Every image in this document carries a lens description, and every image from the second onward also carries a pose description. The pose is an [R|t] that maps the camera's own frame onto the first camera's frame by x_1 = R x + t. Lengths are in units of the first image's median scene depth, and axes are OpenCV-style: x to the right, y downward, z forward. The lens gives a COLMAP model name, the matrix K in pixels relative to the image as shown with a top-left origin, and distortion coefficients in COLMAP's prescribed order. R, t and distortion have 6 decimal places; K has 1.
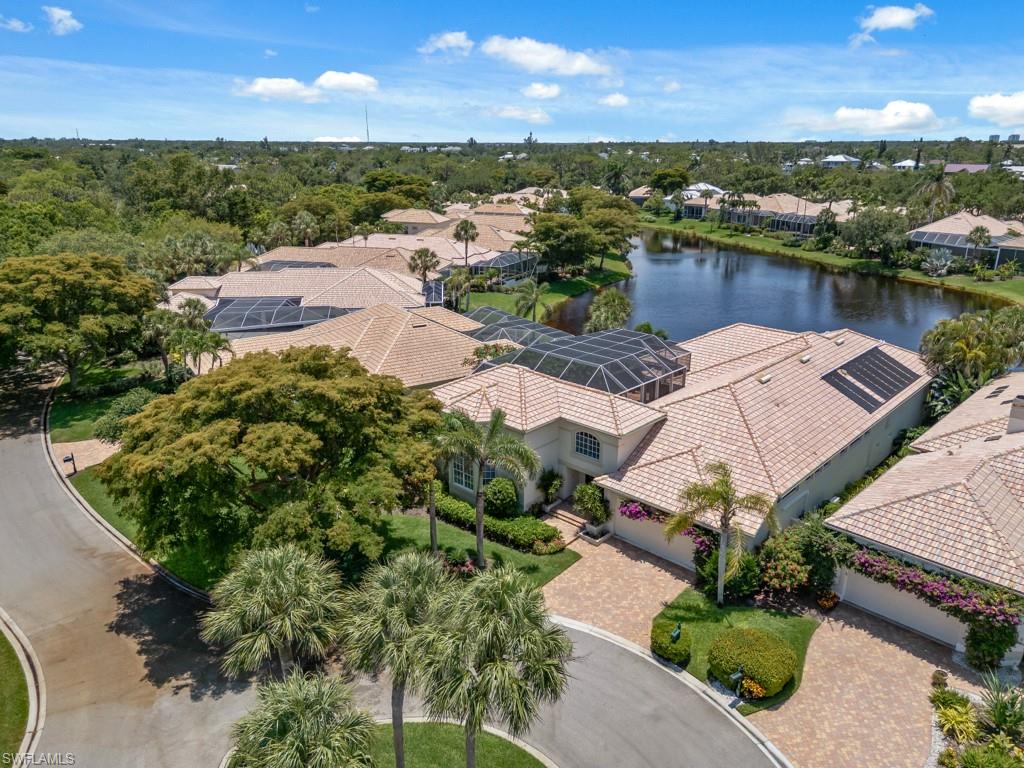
lens RADIAL K [[721.3, 0, 504.1], [0, 721.3, 385.6], [0, 0, 1]] dist [0.032942, -0.035602]
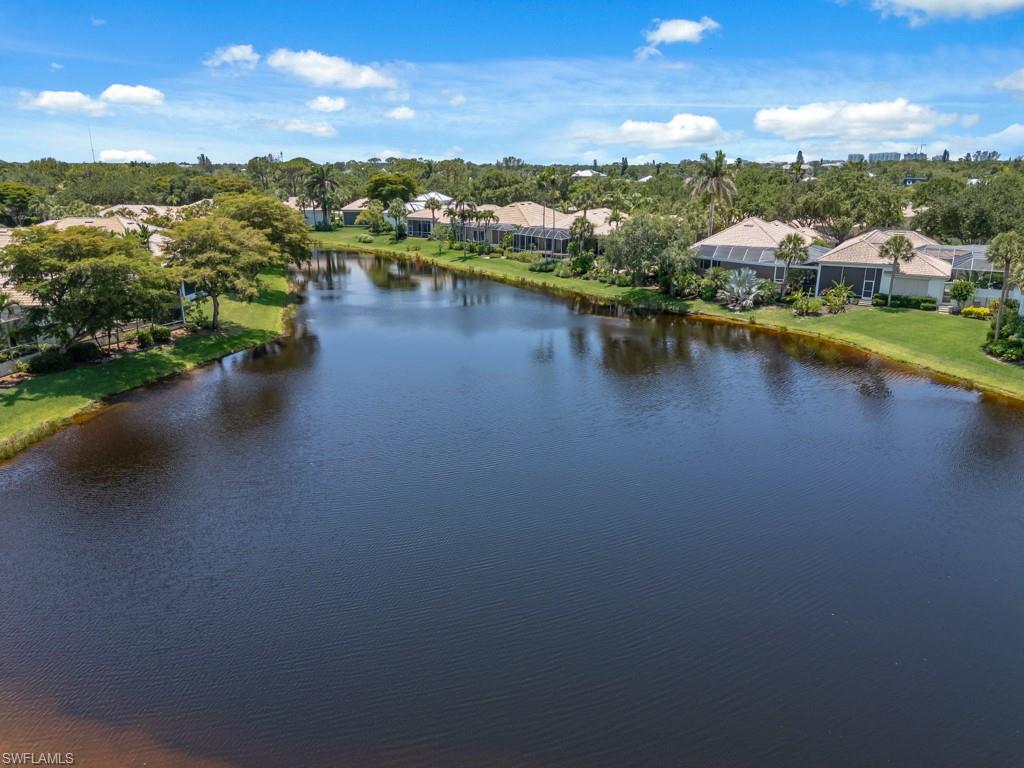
lens RADIAL K [[716.4, 0, 512.0], [0, 716.4, 384.0], [0, 0, 1]] dist [0.079918, -0.082355]
pose [[0.950173, -0.085738, 0.299699, 0.221955], [0.095211, 0.995310, -0.017122, -0.108583], [-0.296826, 0.044804, 0.953880, 0.508117]]
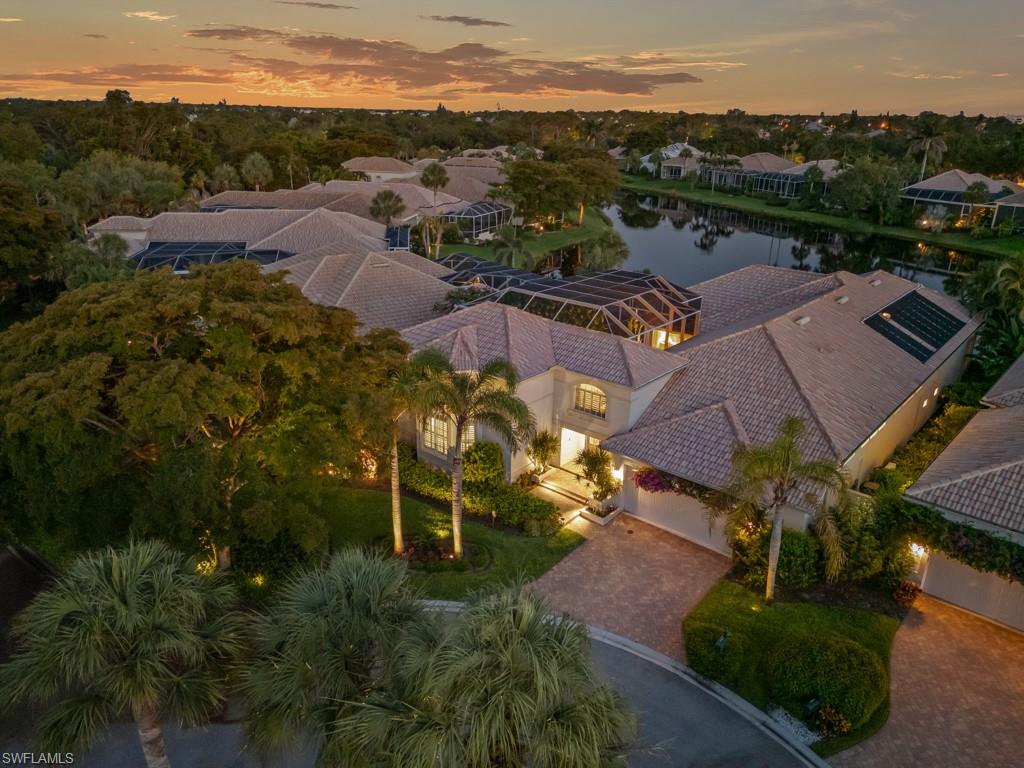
lens RADIAL K [[721.3, 0, 504.1], [0, 721.3, 385.6], [0, 0, 1]] dist [0.032942, -0.035602]
pose [[0.999023, -0.000404, 0.044184, -0.006136], [-0.001237, 0.999310, 0.037116, 0.014370], [-0.044168, -0.037135, 0.998334, 0.080931]]
